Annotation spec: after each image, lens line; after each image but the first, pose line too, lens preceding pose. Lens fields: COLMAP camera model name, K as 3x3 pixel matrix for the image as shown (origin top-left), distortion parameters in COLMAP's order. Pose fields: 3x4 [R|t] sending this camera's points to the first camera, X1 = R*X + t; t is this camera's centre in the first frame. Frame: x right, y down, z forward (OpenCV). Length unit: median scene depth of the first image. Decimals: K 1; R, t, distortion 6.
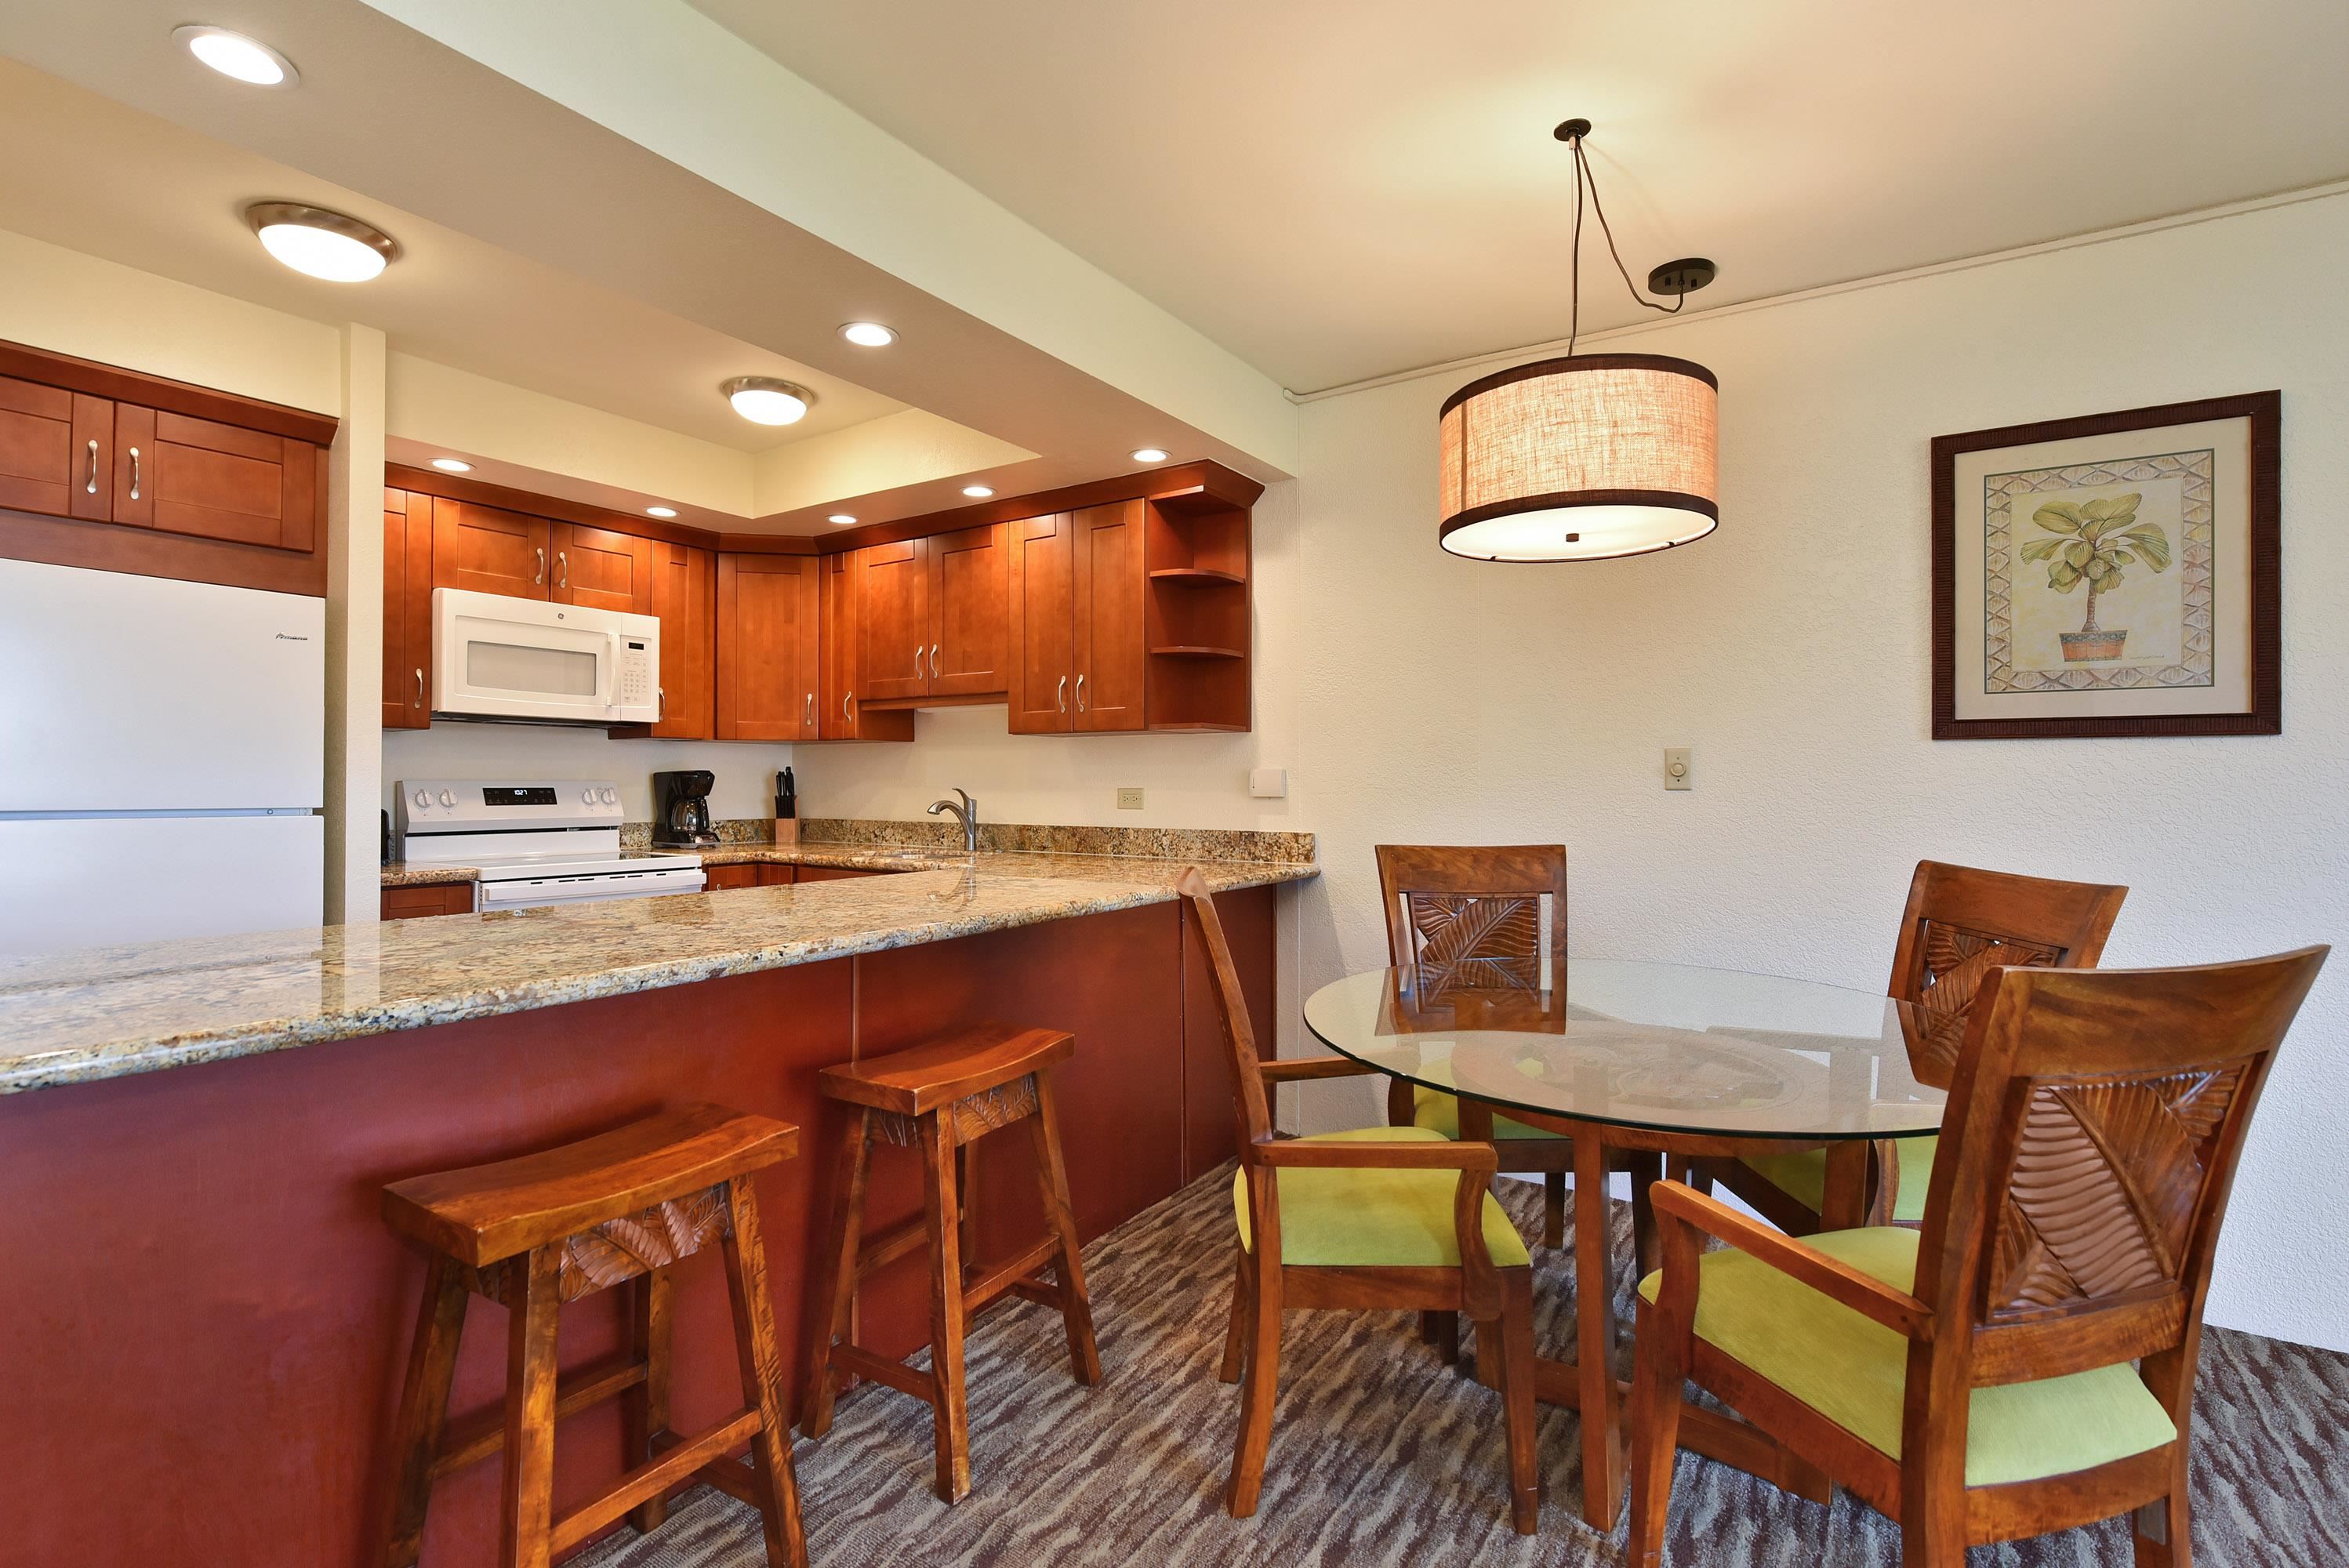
lens RADIAL K [[1078.6, 0, 1169.4], [0, 1078.6, 764.4], [0, 0, 1]] dist [-0.031002, 0.002452]
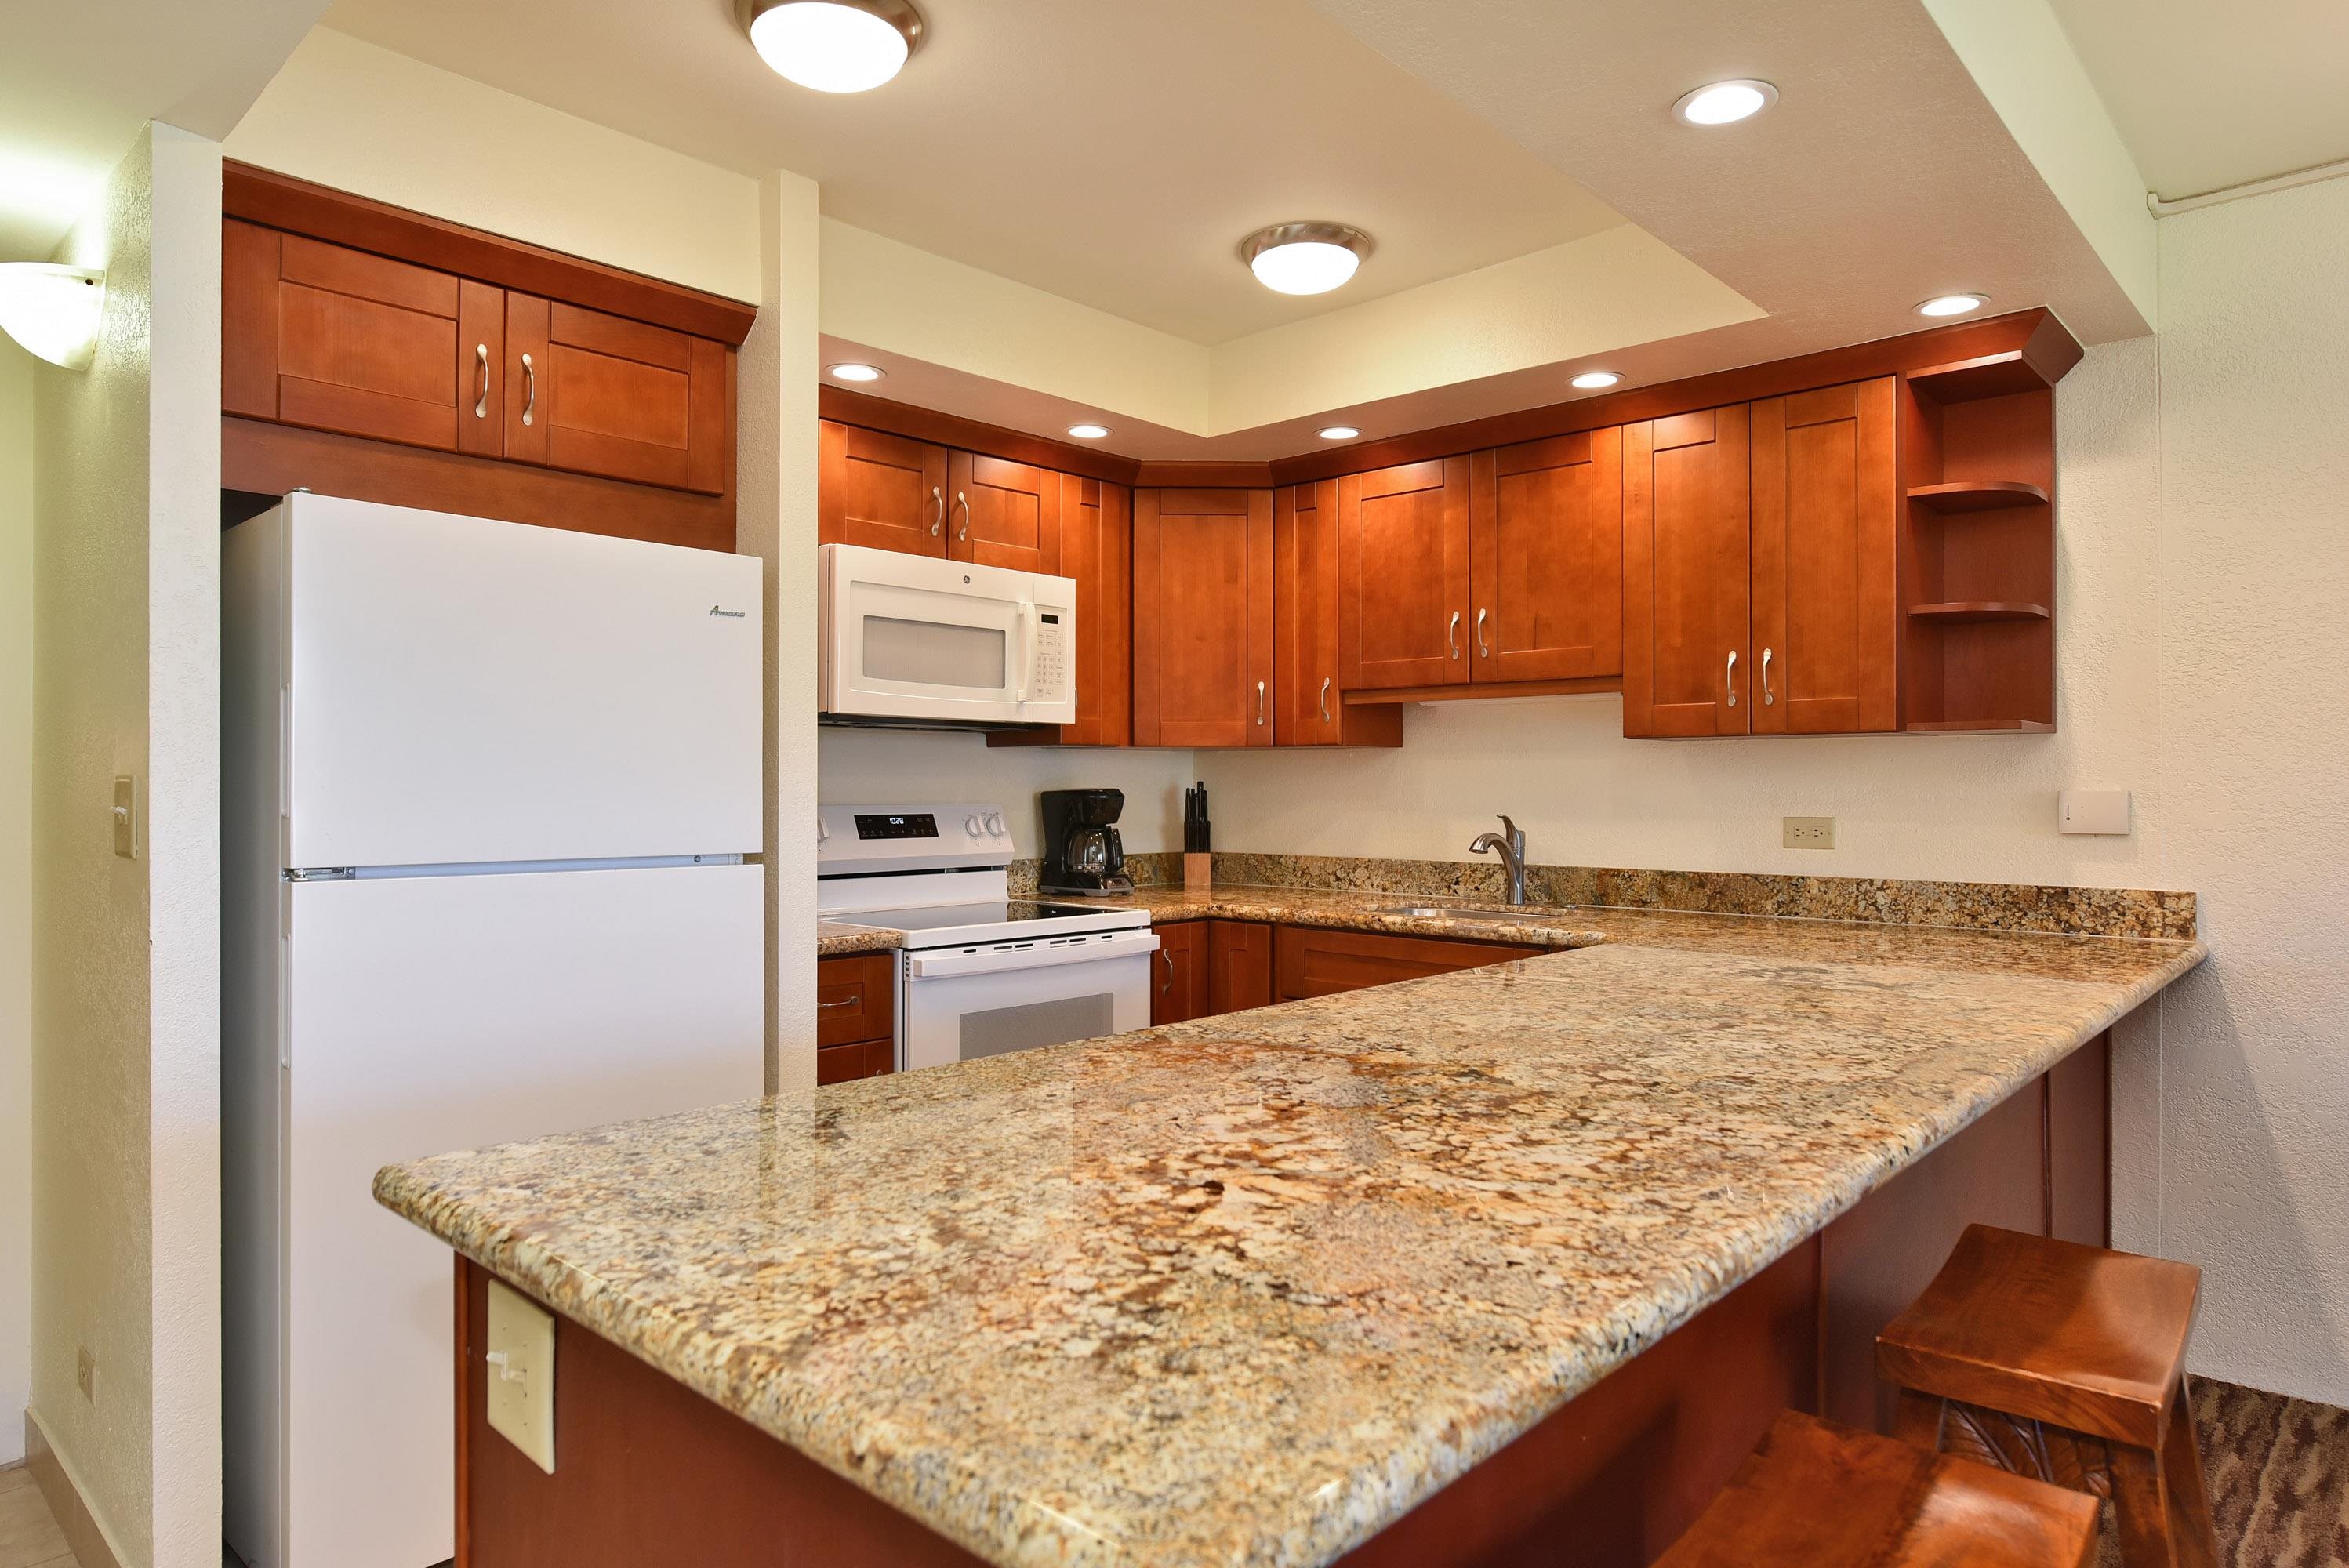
lens RADIAL K [[1363.8, 0, 1160.3], [0, 1363.8, 757.0], [0, 0, 1]] dist [-0.020487, 0.001358]
pose [[0.987540, -0.005833, -0.157260, -0.304487], [0.005353, 0.999980, -0.003475, -0.014810], [0.157277, 0.002590, 0.987551, 0.110324]]
